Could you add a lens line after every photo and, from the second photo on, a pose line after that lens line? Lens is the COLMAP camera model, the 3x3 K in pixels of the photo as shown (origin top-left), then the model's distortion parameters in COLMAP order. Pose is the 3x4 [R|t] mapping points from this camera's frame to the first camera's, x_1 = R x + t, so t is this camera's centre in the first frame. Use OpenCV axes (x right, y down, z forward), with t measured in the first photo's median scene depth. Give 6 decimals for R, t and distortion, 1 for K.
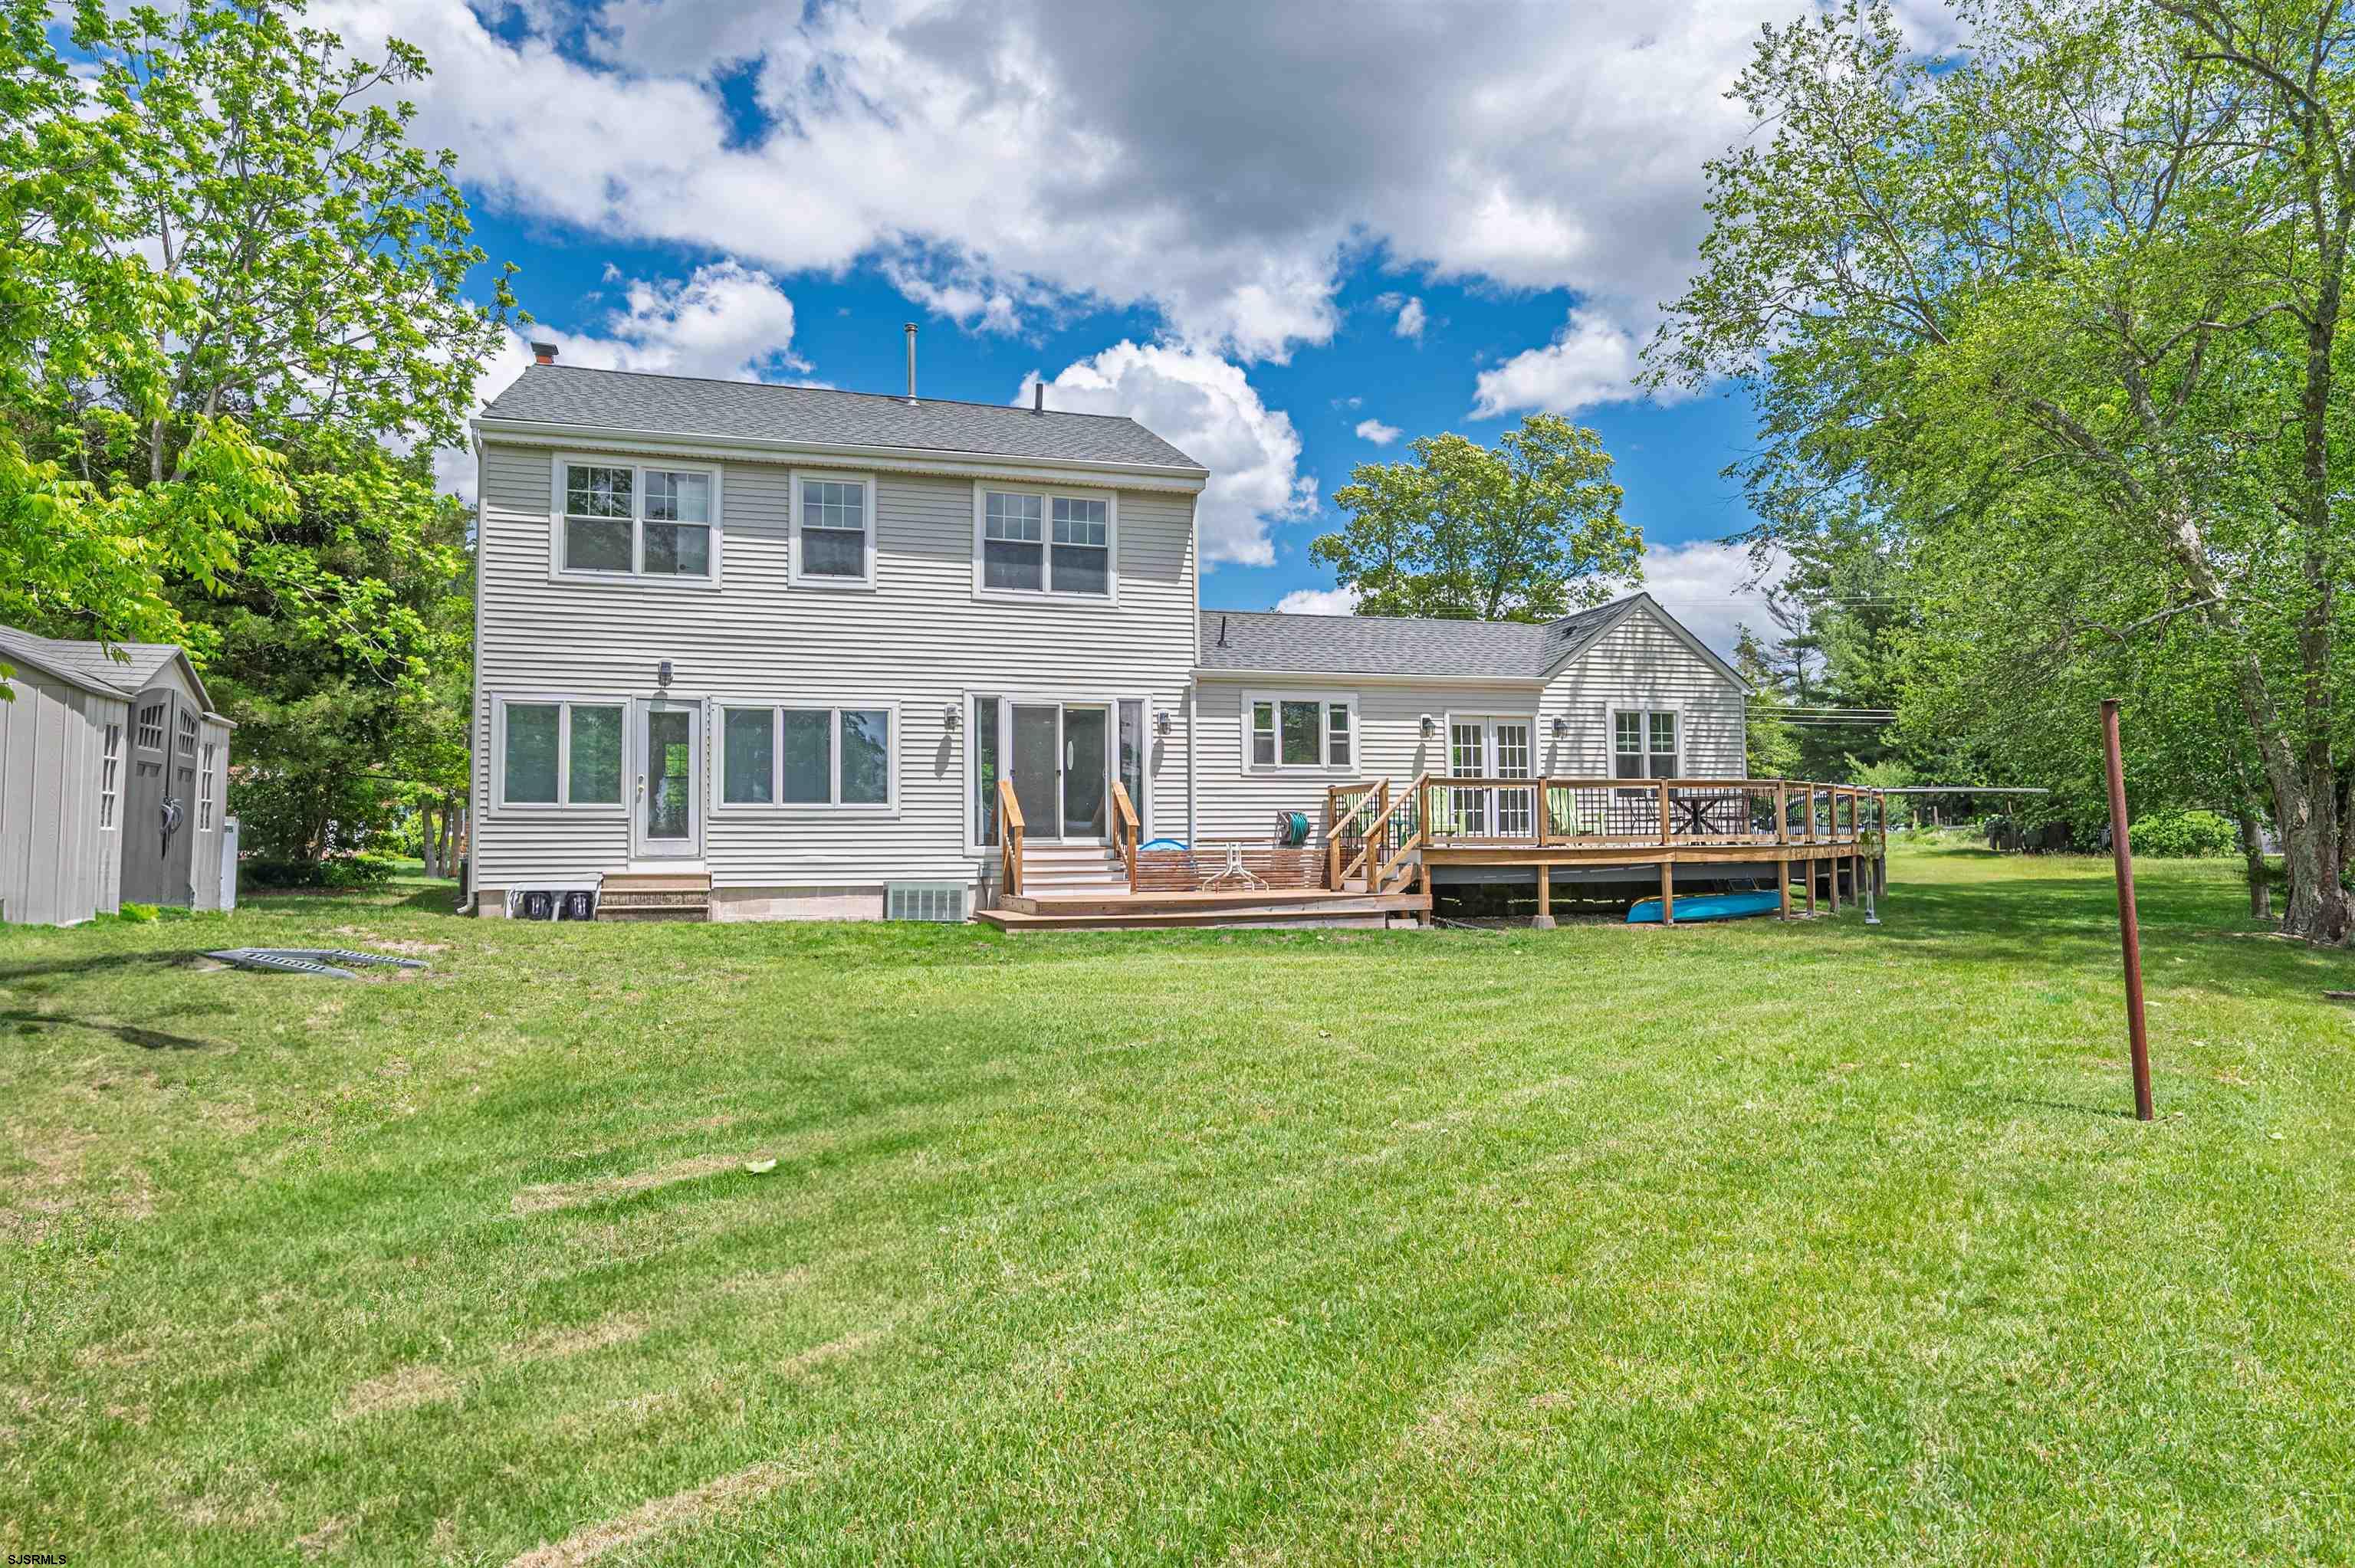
lens RADIAL K [[1383.3, 0, 1177.5], [0, 1383.3, 784.0], [0, 0, 1]] dist [0.031832, -0.000029]
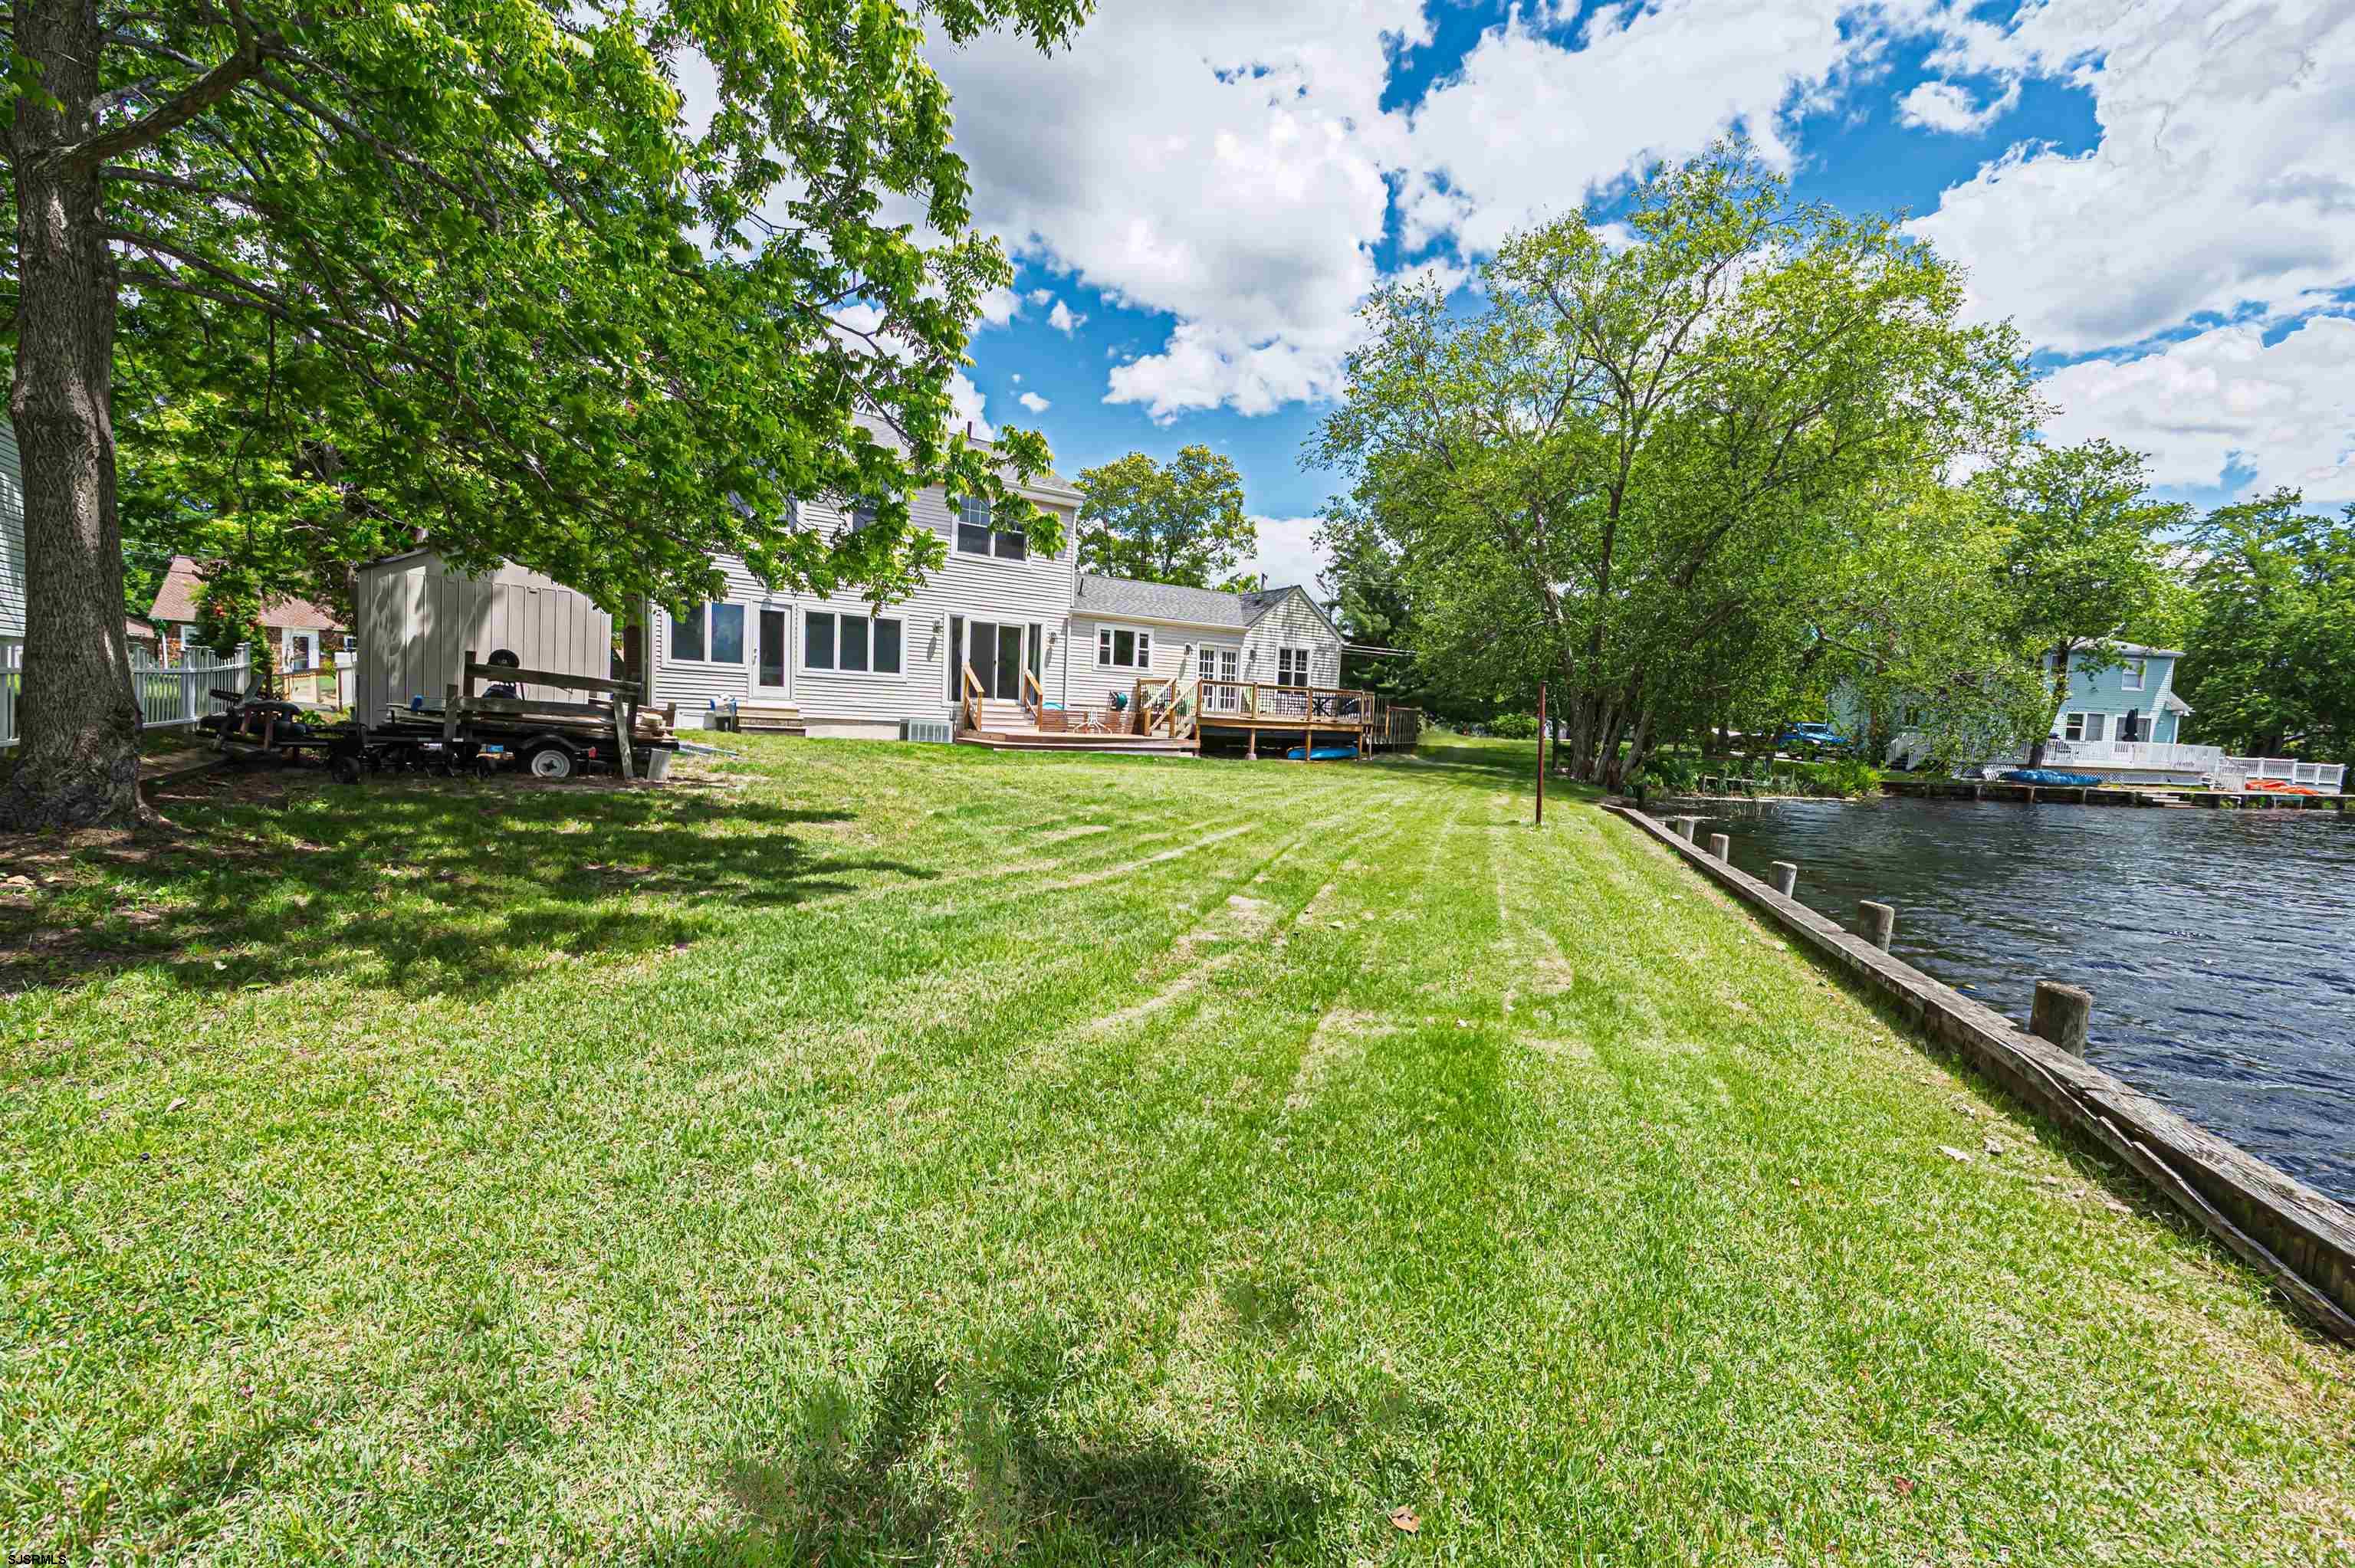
lens RADIAL K [[935.2, 0, 1177.5], [0, 935.2, 784.0], [0, 0, 1]] dist [-0.000533, -0.000050]
pose [[0.956444, 0.032599, 0.290092, -0.202909], [-0.070488, 0.990130, 0.121136, -0.014907], [-0.283279, -0.136308, 0.949301, -0.223465]]
